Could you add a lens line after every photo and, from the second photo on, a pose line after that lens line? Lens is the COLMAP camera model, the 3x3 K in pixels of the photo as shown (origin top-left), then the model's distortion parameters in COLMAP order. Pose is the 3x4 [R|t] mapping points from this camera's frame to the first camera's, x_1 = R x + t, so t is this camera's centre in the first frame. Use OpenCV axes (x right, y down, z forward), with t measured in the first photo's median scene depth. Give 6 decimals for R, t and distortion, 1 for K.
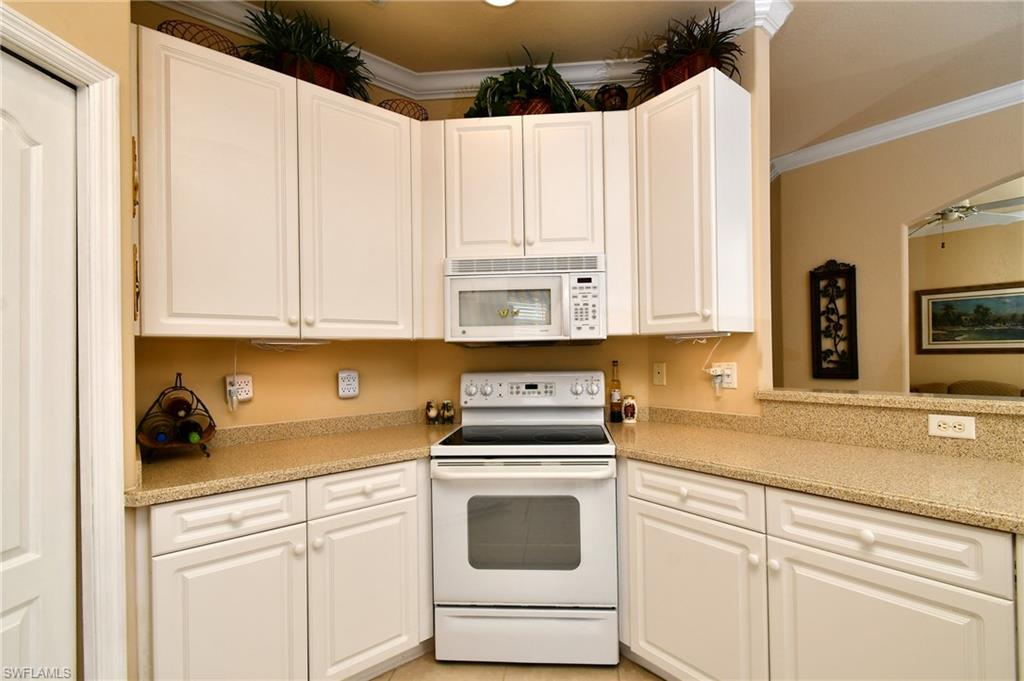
lens RADIAL K [[453.3, 0, 517.3], [0, 453.3, 342.9], [0, 0, 1]] dist [-0.002123, -0.000127]
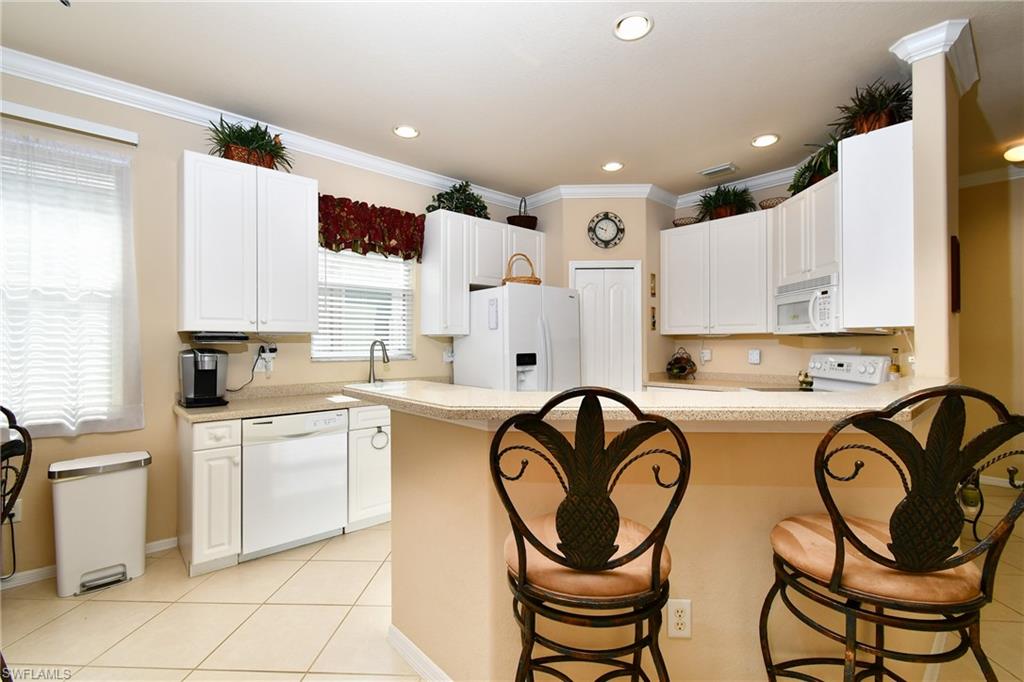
lens RADIAL K [[453.3, 0, 517.3], [0, 453.3, 343.4], [0, 0, 1]] dist [-0.002123, -0.000127]
pose [[0.043753, 0.013655, -0.998949, 1.570957], [0.016415, 0.999762, 0.014385, -0.009419], [0.998908, -0.017027, 0.043519, -0.075247]]
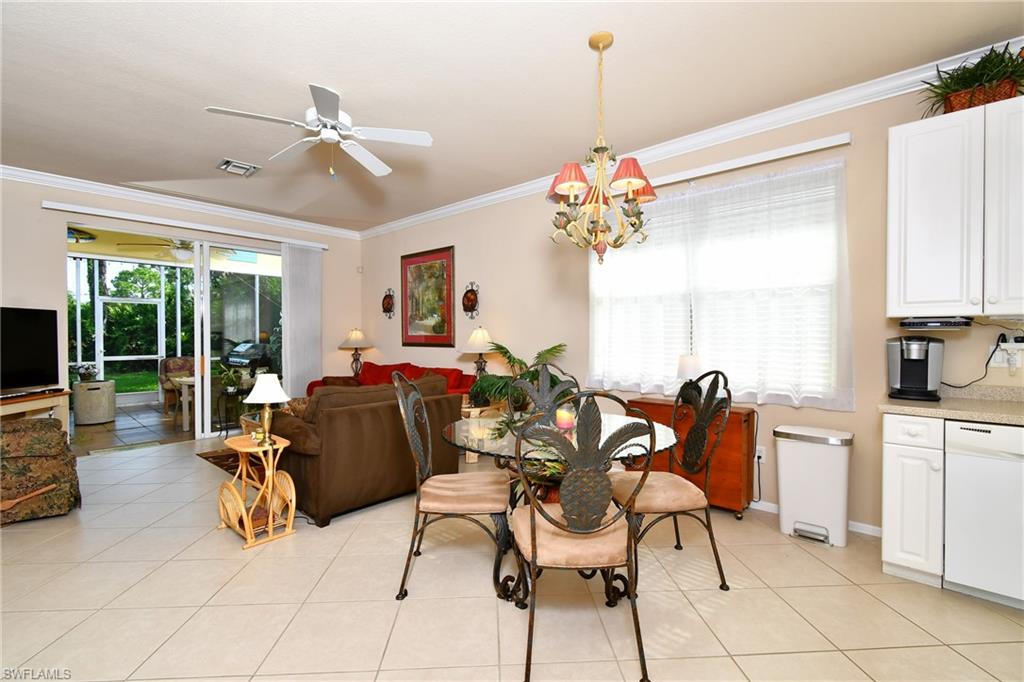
lens RADIAL K [[453.9, 0, 512.0], [0, 453.9, 341.0], [0, 0, 1]] dist [-0.001303, -0.000137]
pose [[-0.989988, 0.017547, -0.140053, 1.439950], [0.017759, 0.999842, -0.000262, 0.003929], [0.140027, -0.002746, -0.990144, 0.114897]]
